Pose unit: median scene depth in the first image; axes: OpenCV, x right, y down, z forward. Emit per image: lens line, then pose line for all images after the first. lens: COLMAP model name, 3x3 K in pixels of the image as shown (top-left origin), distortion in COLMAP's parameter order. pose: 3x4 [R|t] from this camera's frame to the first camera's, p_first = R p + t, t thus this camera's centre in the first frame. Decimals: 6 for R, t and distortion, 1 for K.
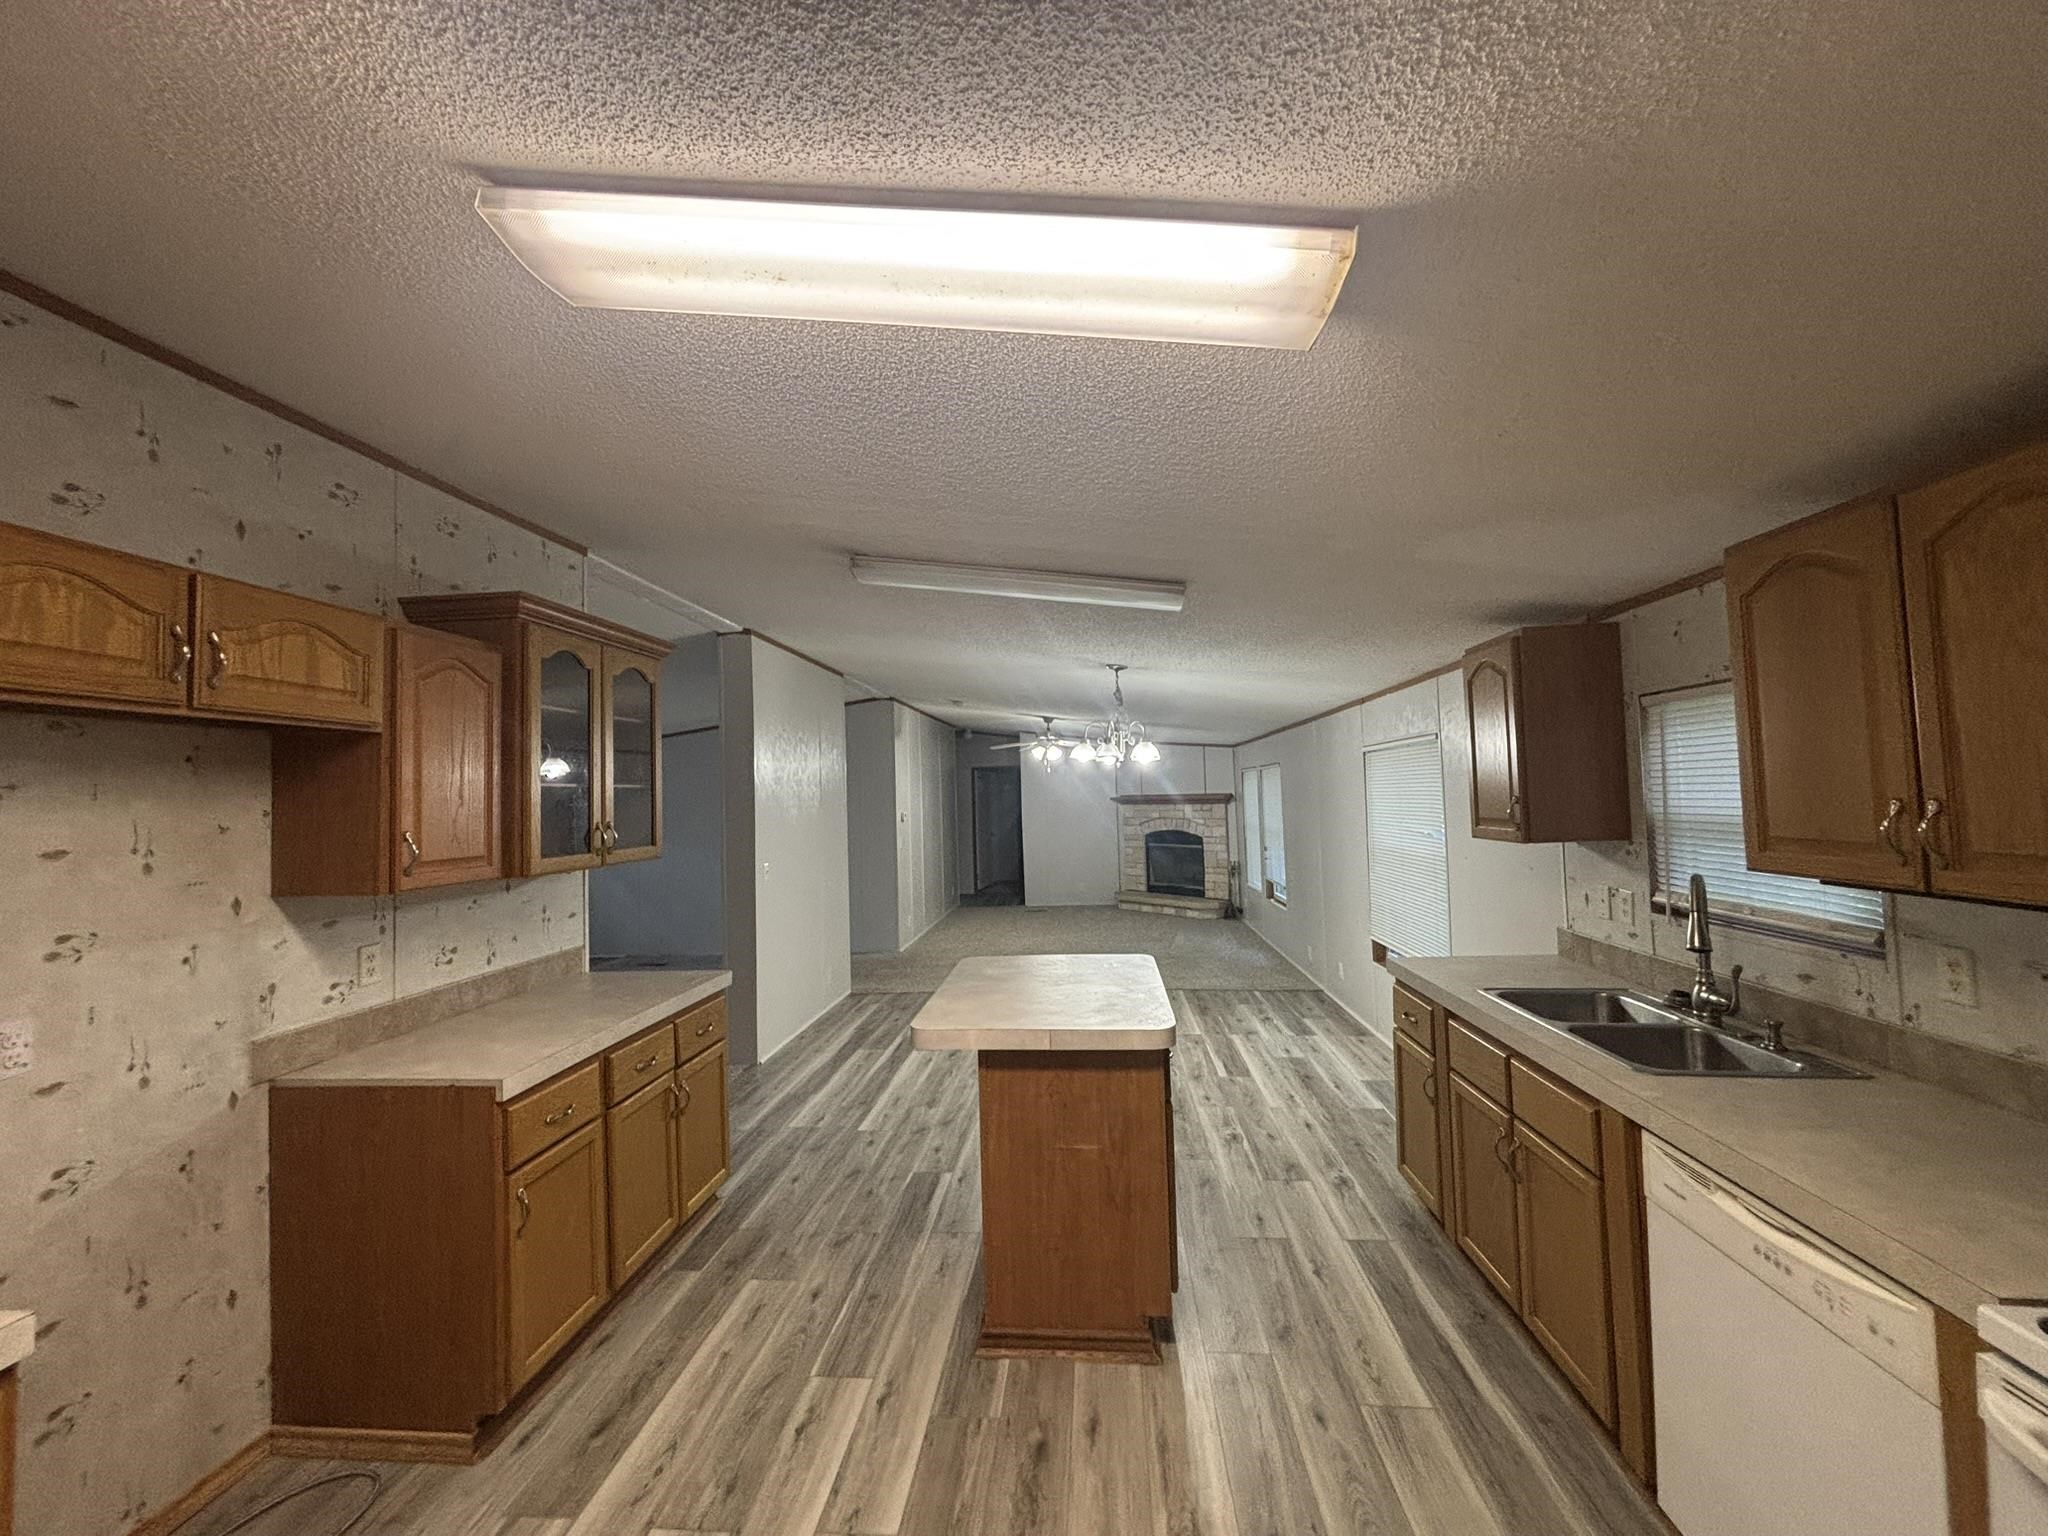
lens RADIAL K [[807.4, 0, 1029.5], [0, 807.4, 756.6], [0, 0, 1]] dist [-0.002520, -0.000347]
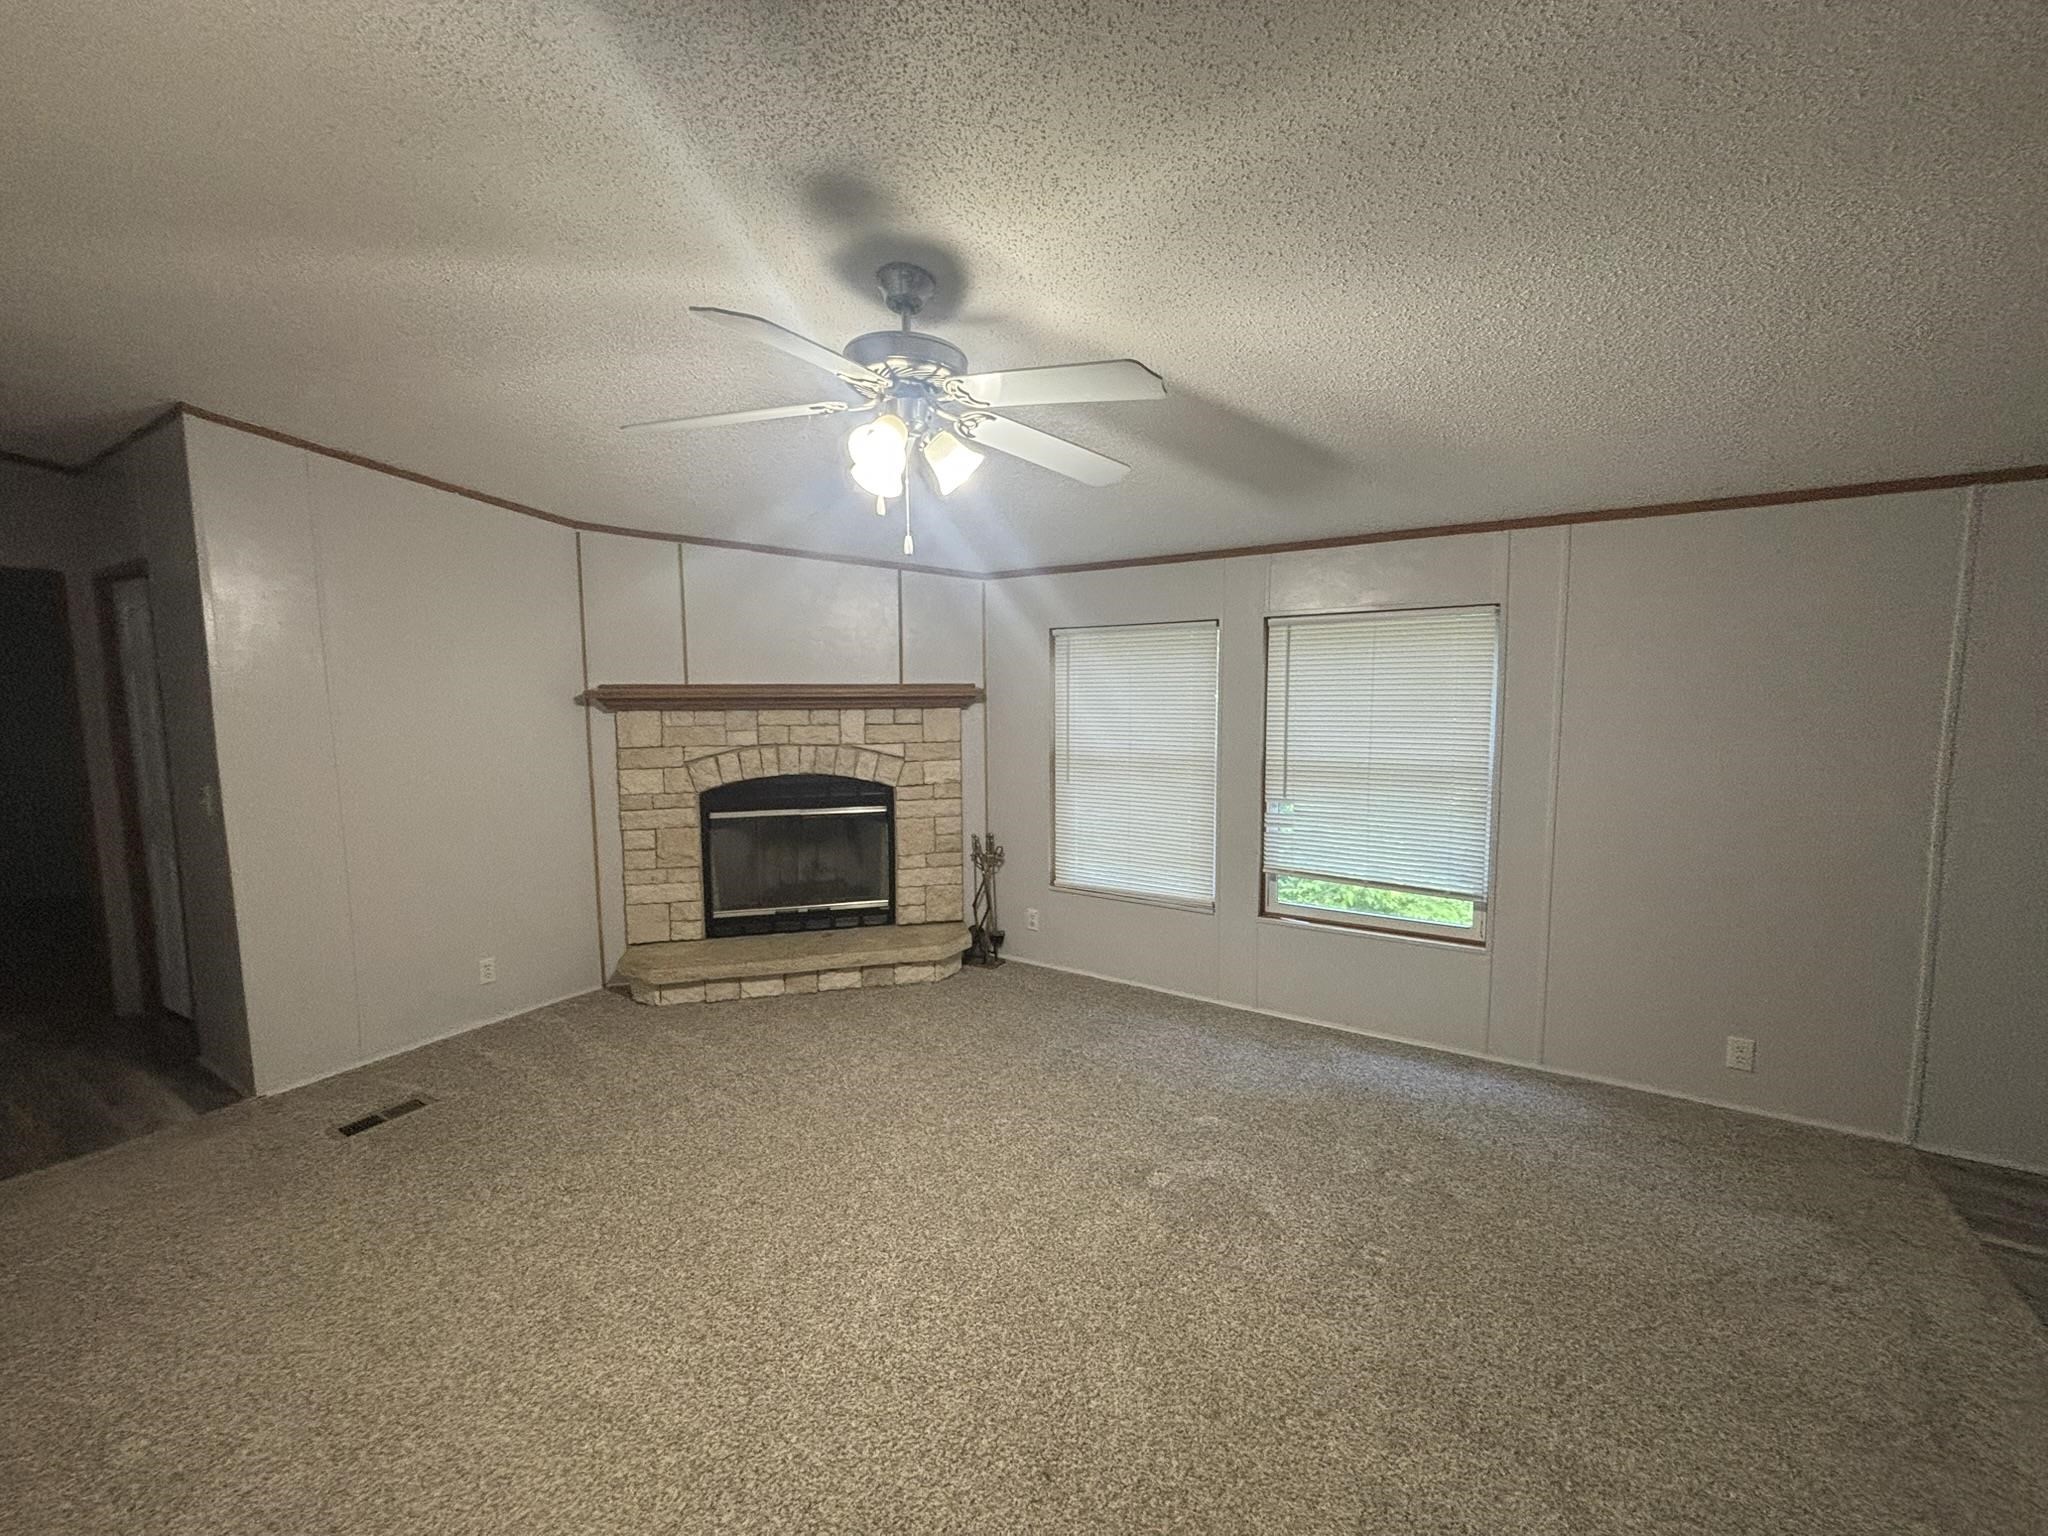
lens RADIAL K [[807.4, 0, 1029.5], [0, 807.4, 756.6], [0, 0, 1]] dist [-0.002520, -0.000347]
pose [[0.458361, -0.062206, 0.886586, -0.280949], [-0.044701, 0.994672, 0.092900, 0.092325], [-0.887641, -0.082213, 0.453138, 1.652771]]
